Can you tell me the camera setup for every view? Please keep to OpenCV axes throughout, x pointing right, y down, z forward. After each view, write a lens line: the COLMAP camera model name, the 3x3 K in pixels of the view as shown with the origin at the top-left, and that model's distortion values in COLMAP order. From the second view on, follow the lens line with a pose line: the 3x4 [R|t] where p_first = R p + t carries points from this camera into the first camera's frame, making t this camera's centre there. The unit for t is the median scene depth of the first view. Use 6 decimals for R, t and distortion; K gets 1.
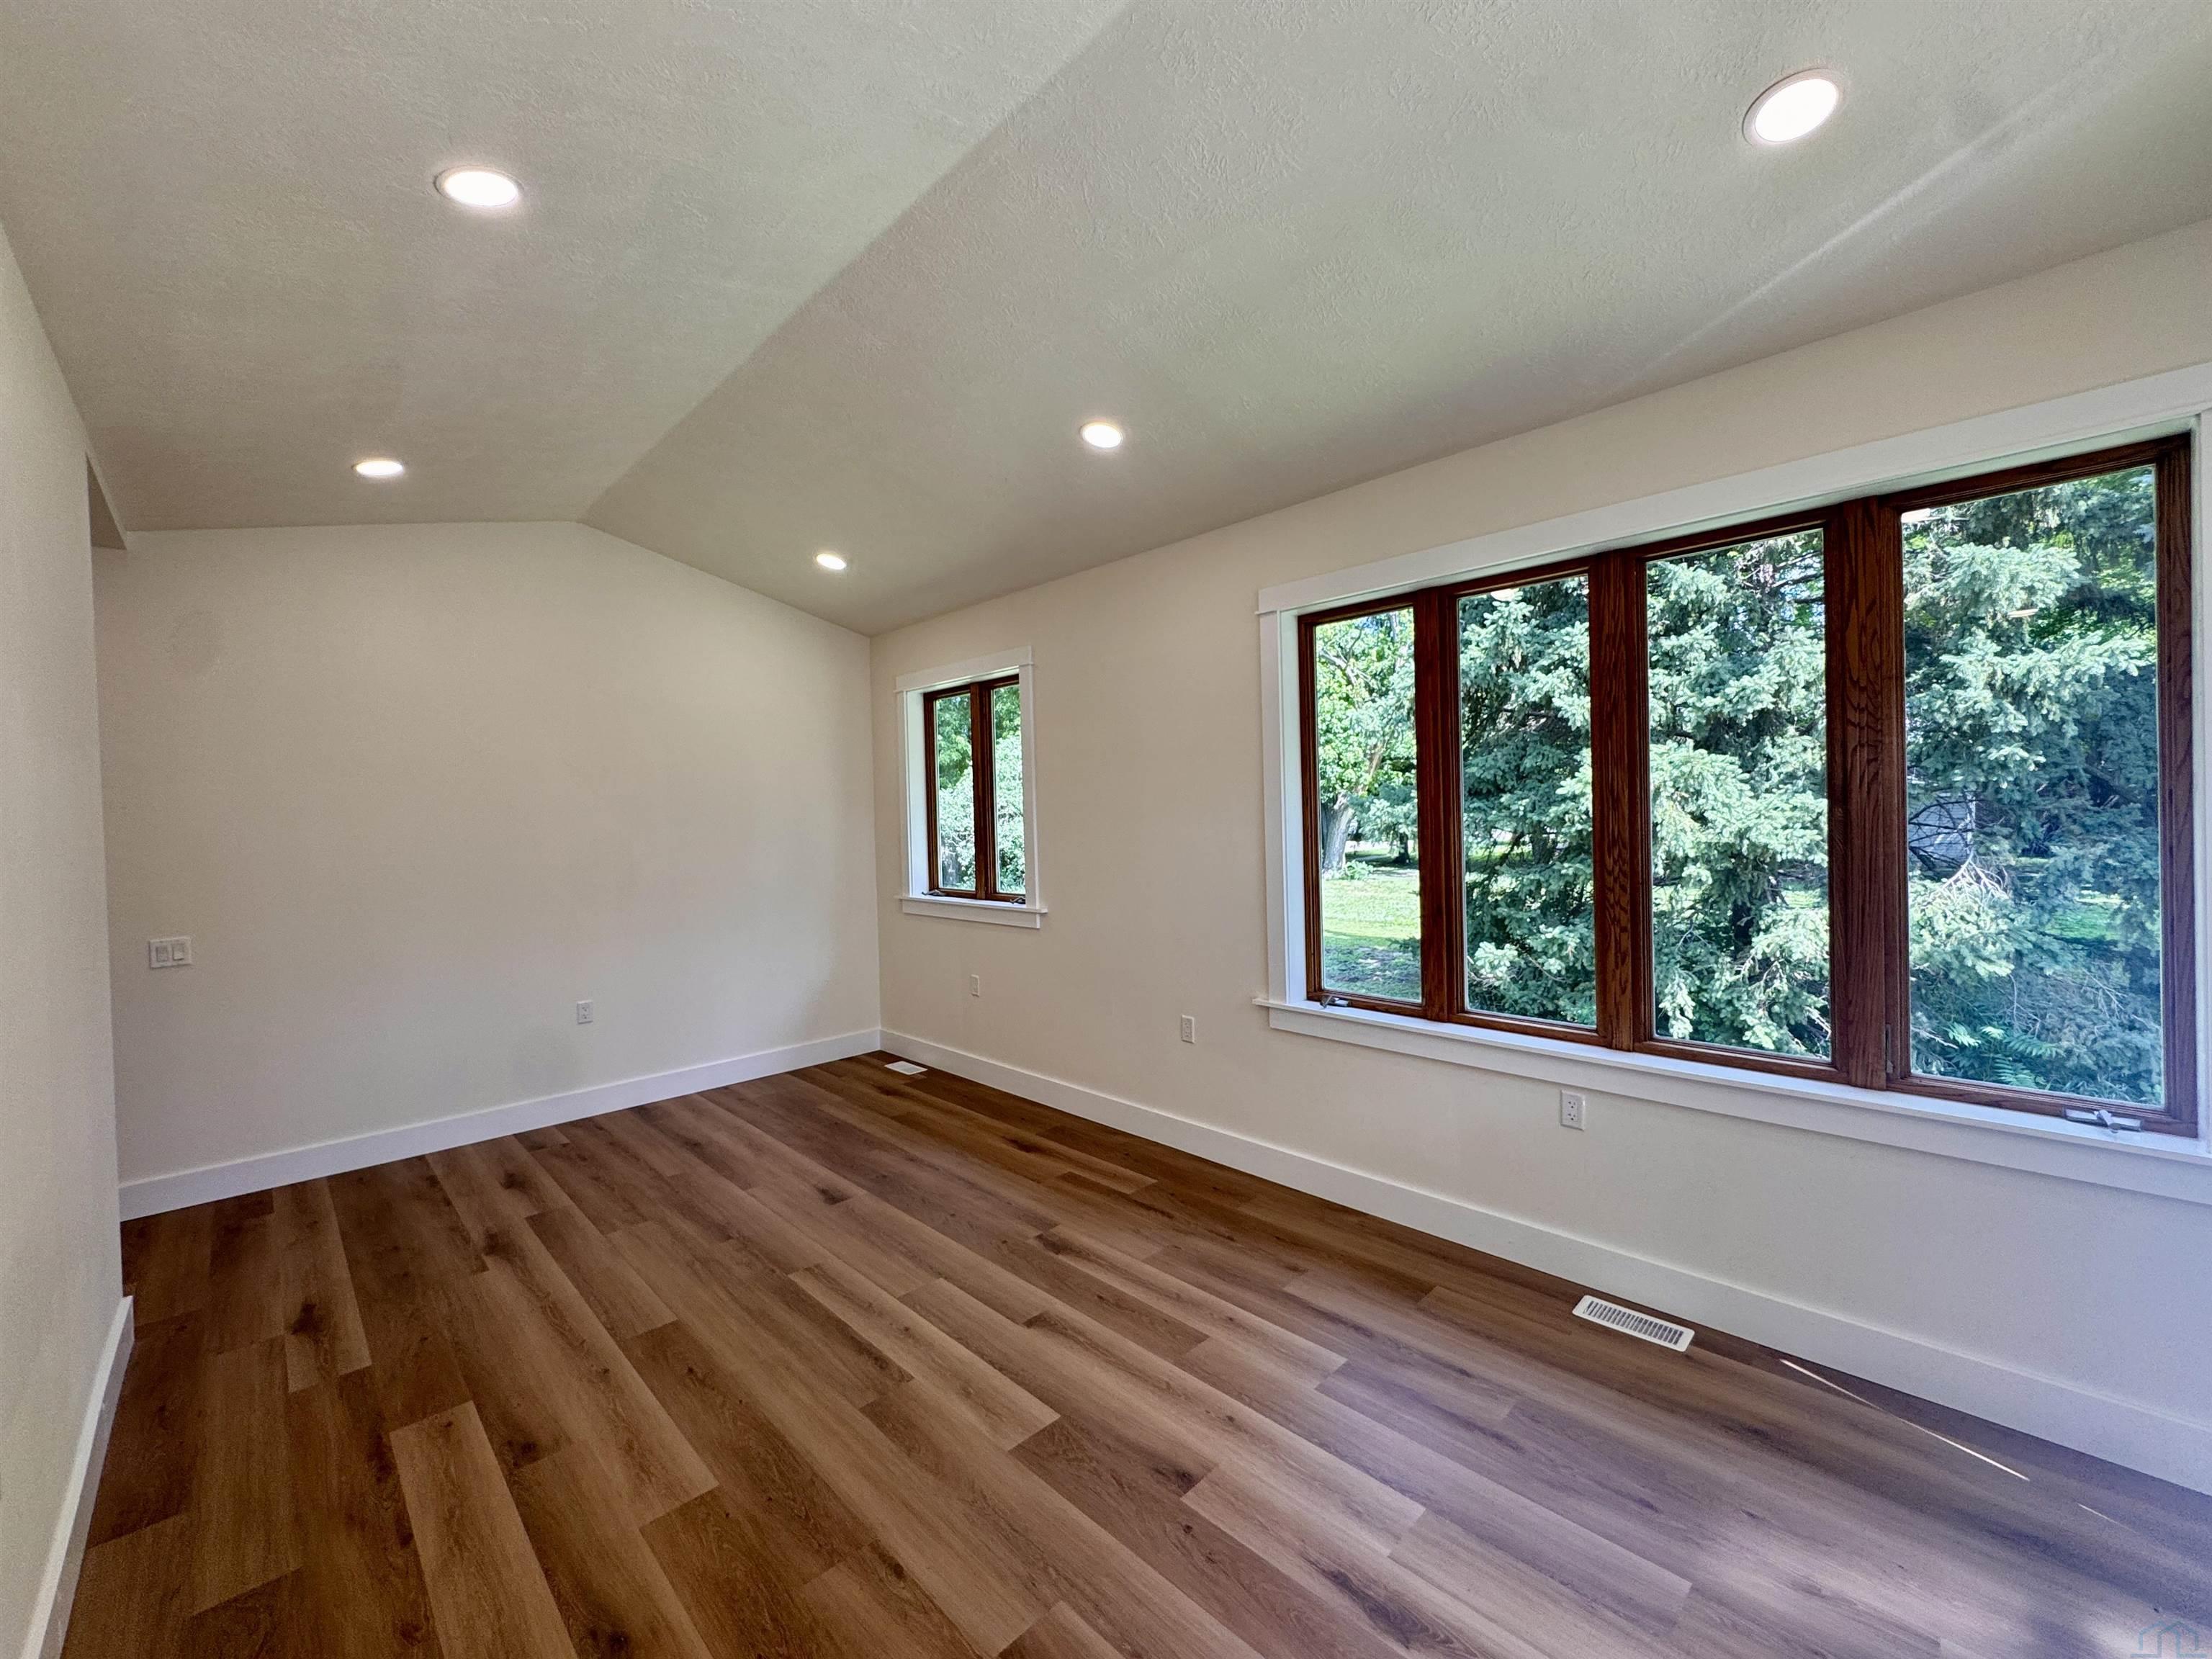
lens RADIAL K [[886.4, 0, 1103.3], [0, 886.4, 825.0], [0, 0, 1]] dist [-0.006704, -0.000618]
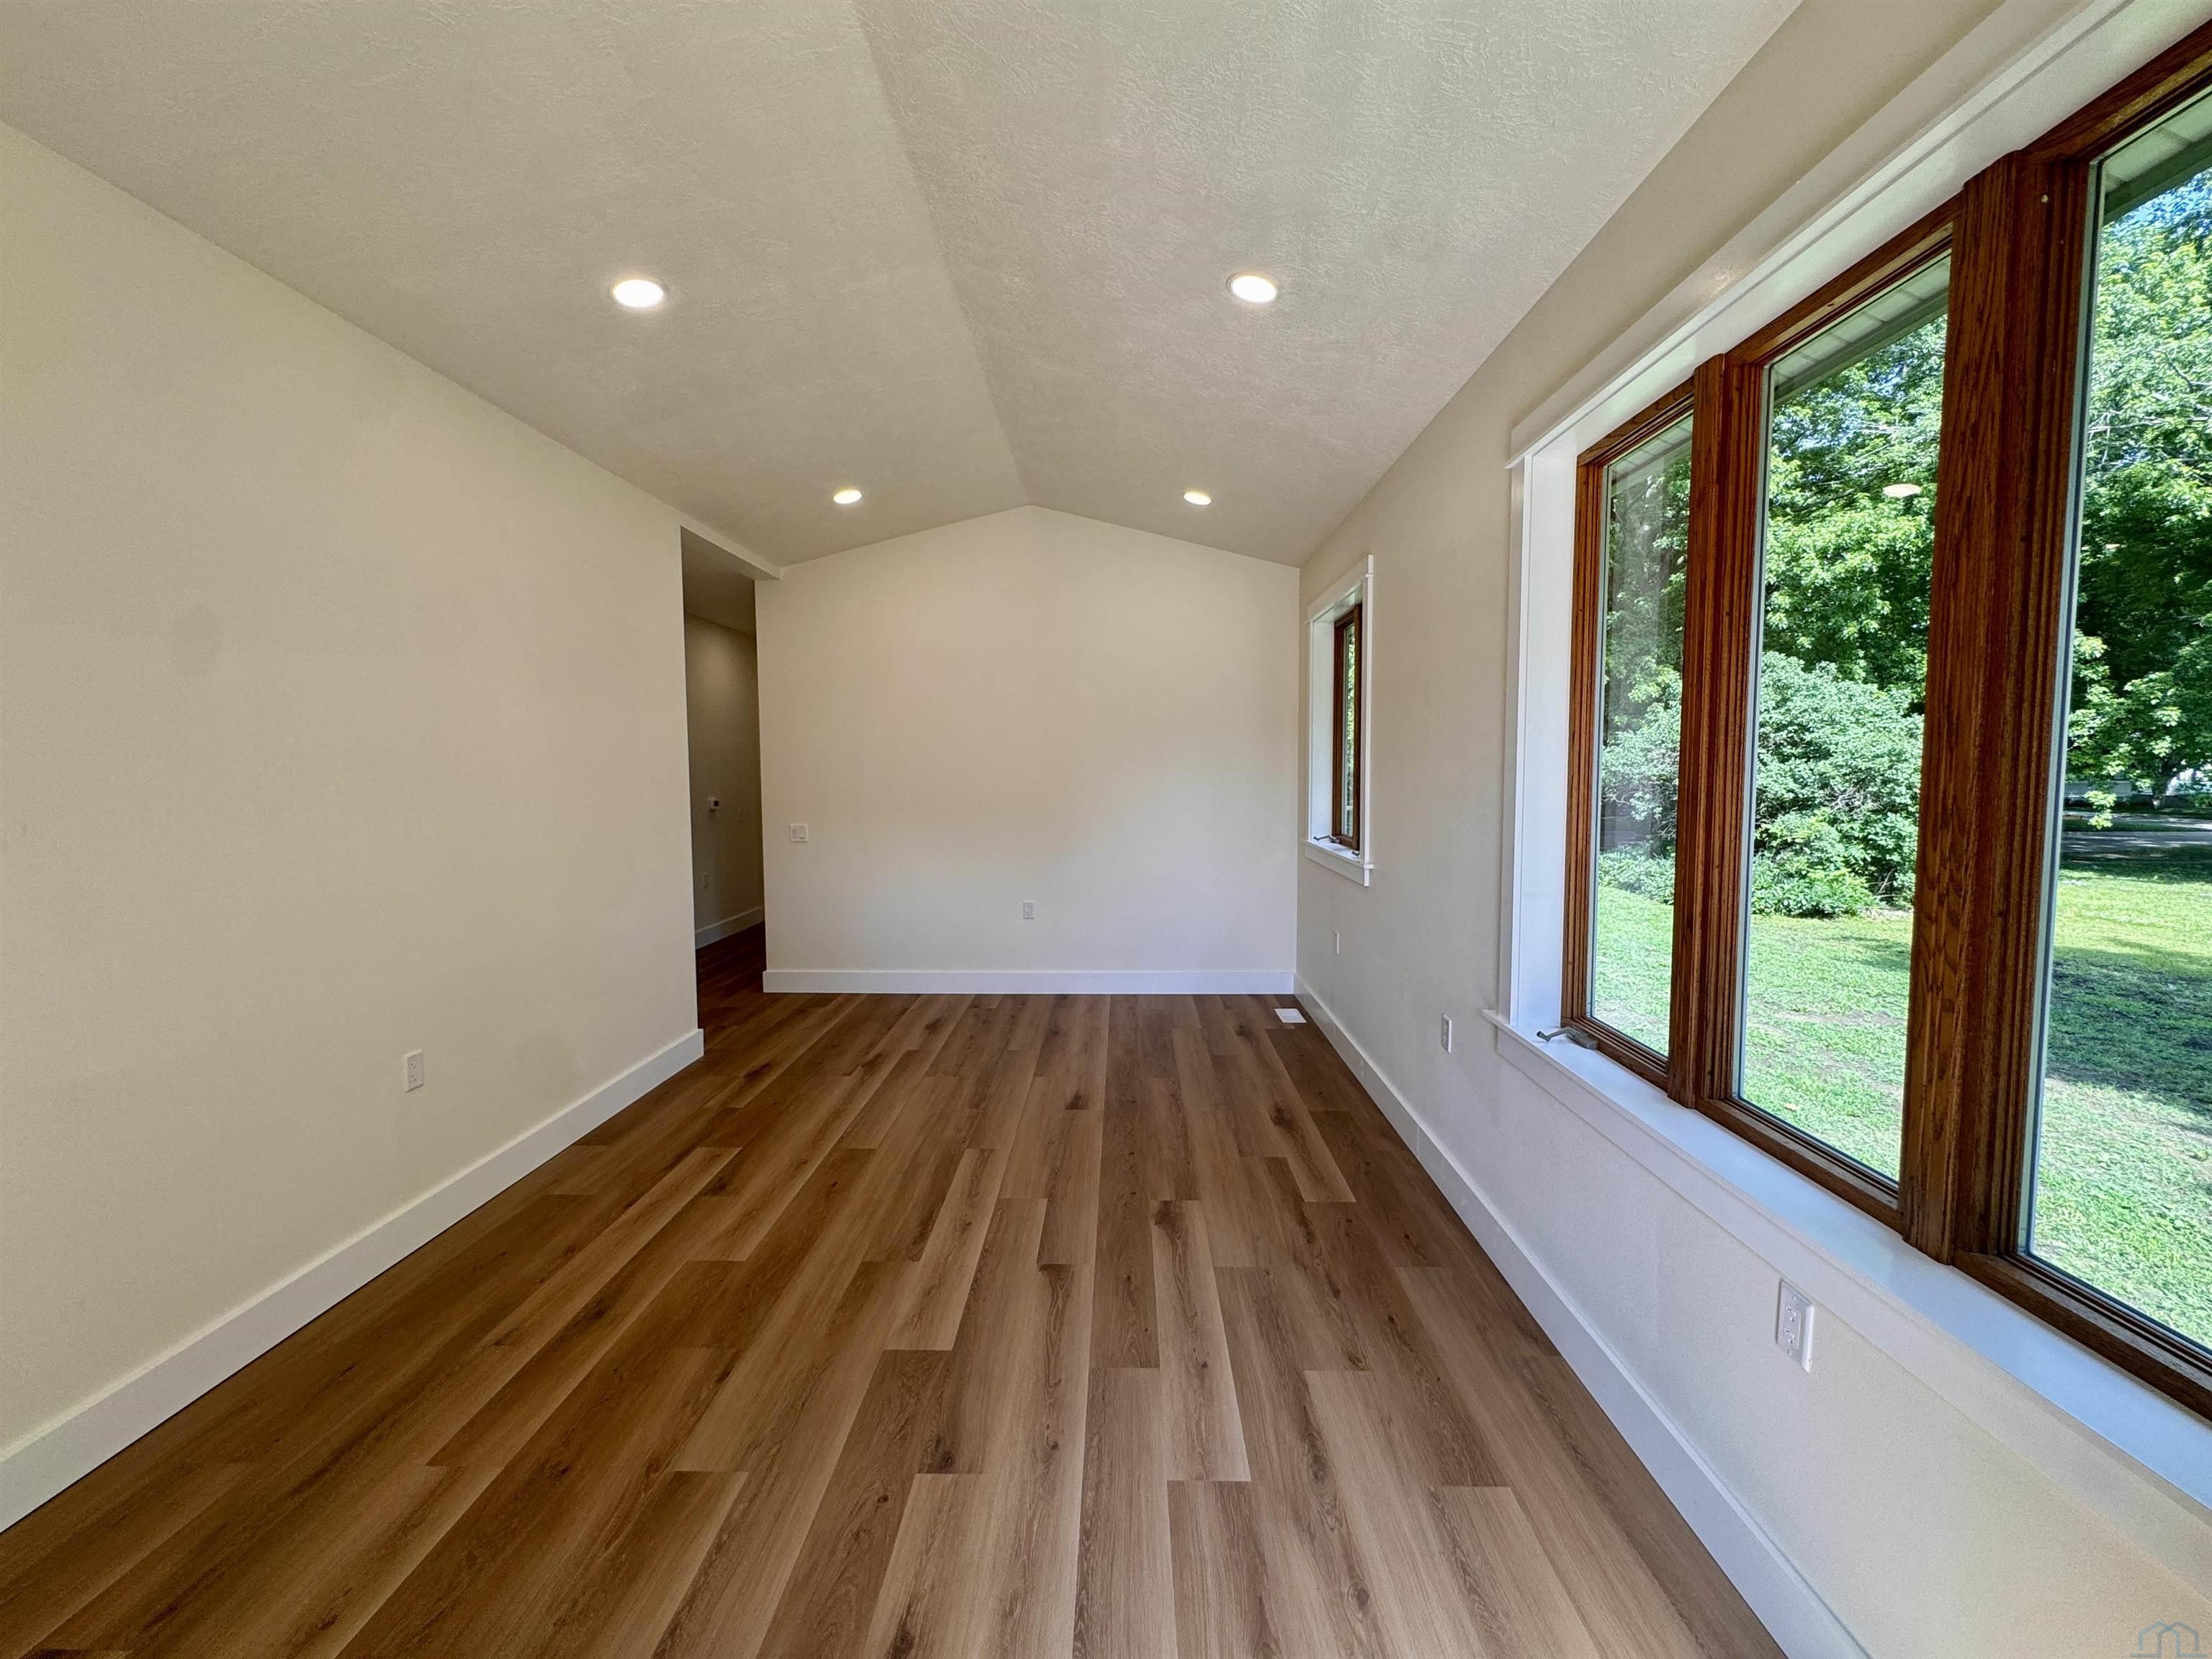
lens RADIAL K [[886.4, 0, 1104.9], [0, 886.4, 829.0], [0, 0, 1]] dist [-0.006704, -0.000618]
pose [[0.701517, 0.072961, -0.708908, 0.507384], [-0.024428, 0.996623, 0.078399, -0.000279], [0.712234, -0.037681, 0.700930, 0.305616]]
